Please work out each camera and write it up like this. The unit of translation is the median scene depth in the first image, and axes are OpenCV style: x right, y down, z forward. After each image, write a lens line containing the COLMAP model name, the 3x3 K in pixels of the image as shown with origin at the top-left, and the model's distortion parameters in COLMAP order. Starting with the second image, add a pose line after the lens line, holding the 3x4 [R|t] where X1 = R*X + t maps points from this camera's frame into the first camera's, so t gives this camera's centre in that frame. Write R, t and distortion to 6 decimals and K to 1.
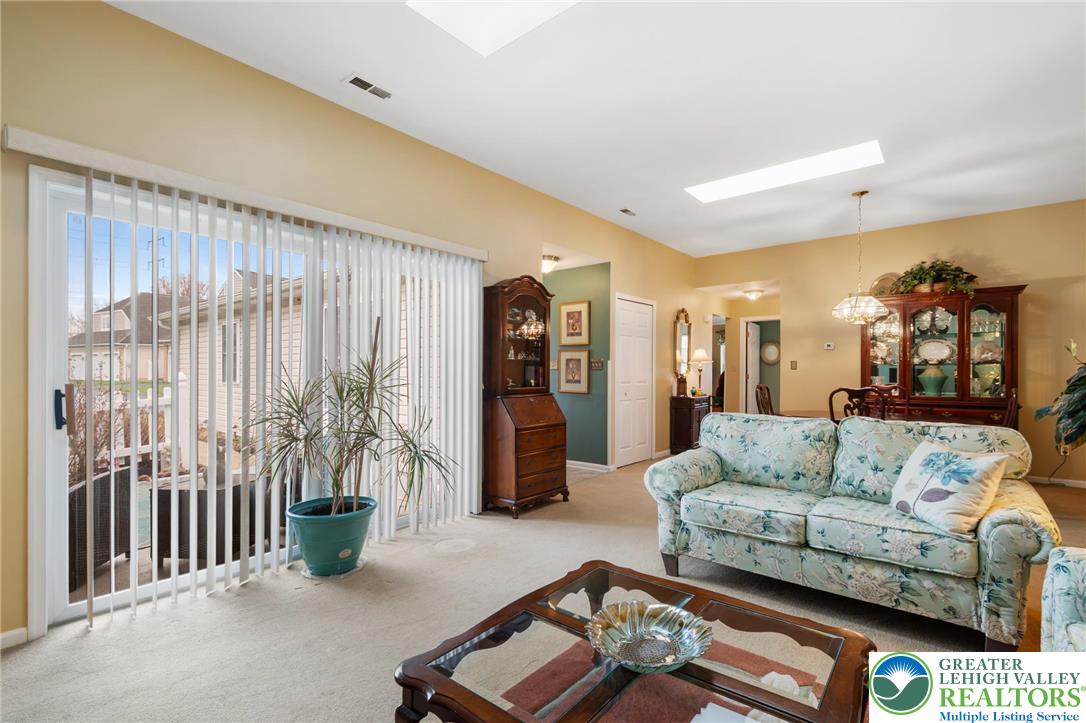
lens RADIAL K [[493.4, 0, 547.9], [0, 493.4, 371.1], [0, 0, 1]] dist [0.011111, -0.003962]
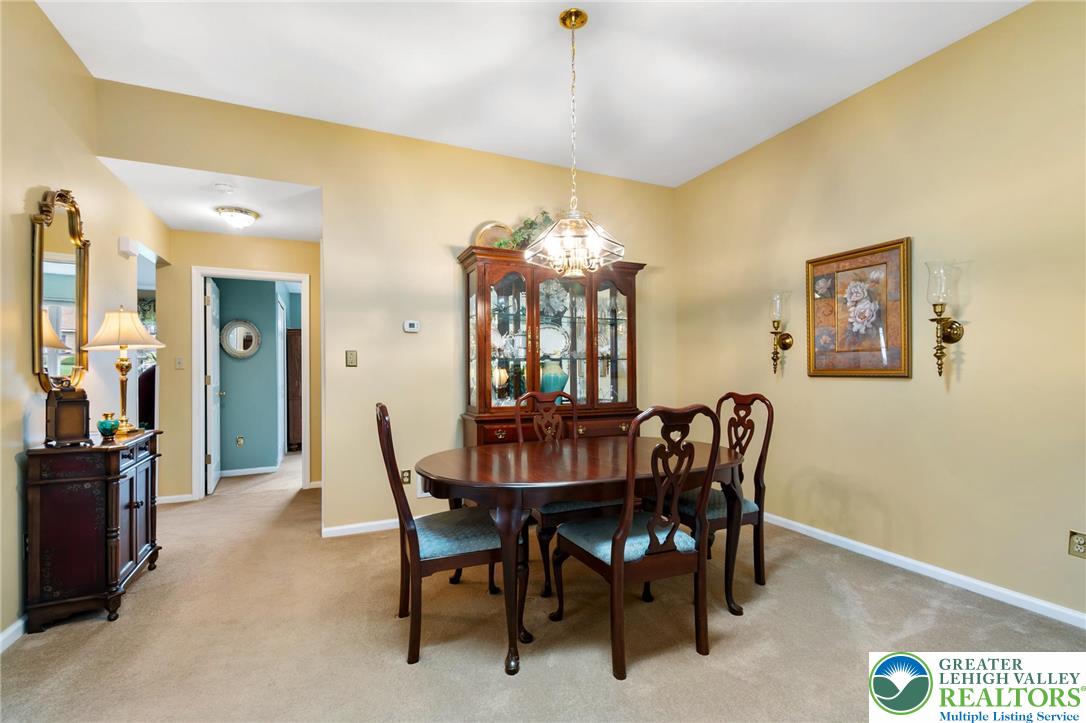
lens RADIAL K [[493.4, 0, 548.4], [0, 493.4, 372.1], [0, 0, 1]] dist [0.011111, -0.003962]
pose [[0.433727, -0.005091, 0.901030, 0.152078], [0.003496, 0.999986, 0.003967, 0.002046], [-0.901038, 0.001430, 0.433738, 0.781515]]
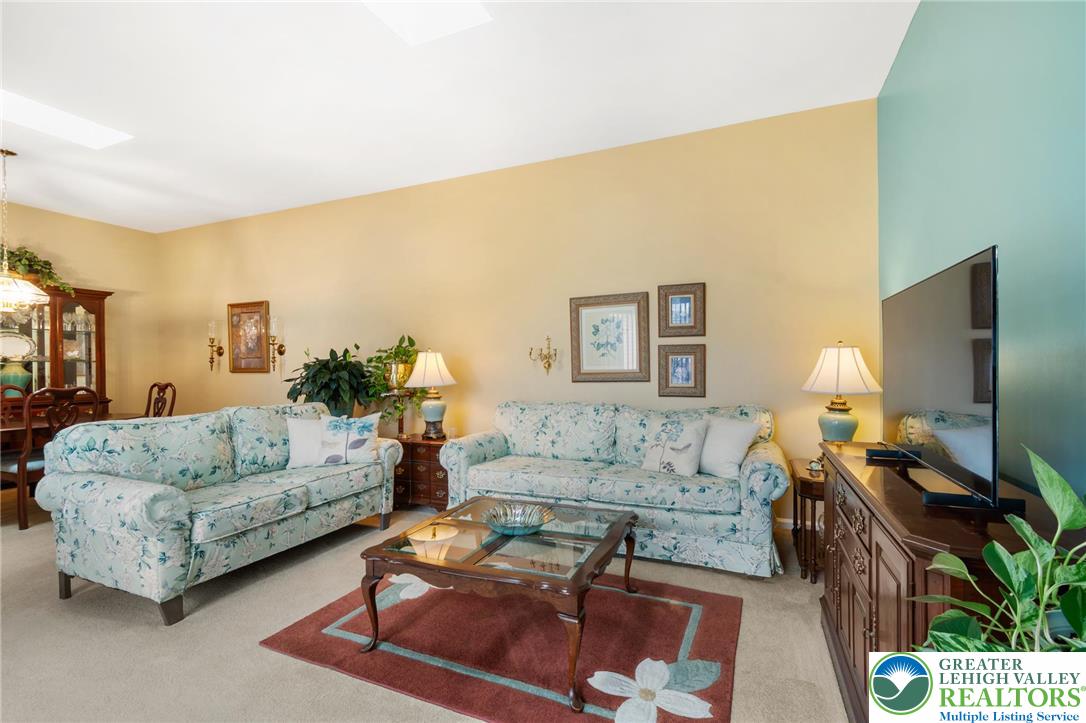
lens RADIAL K [[493.4, 0, 544.7], [0, 493.4, 364.4], [0, 0, 1]] dist [0.011111, -0.003962]
pose [[-0.271772, 0.003268, 0.962356, -0.387992], [0.008287, 0.999965, -0.001055, 0.000335], [-0.962326, 0.007688, -0.271789, 0.359616]]
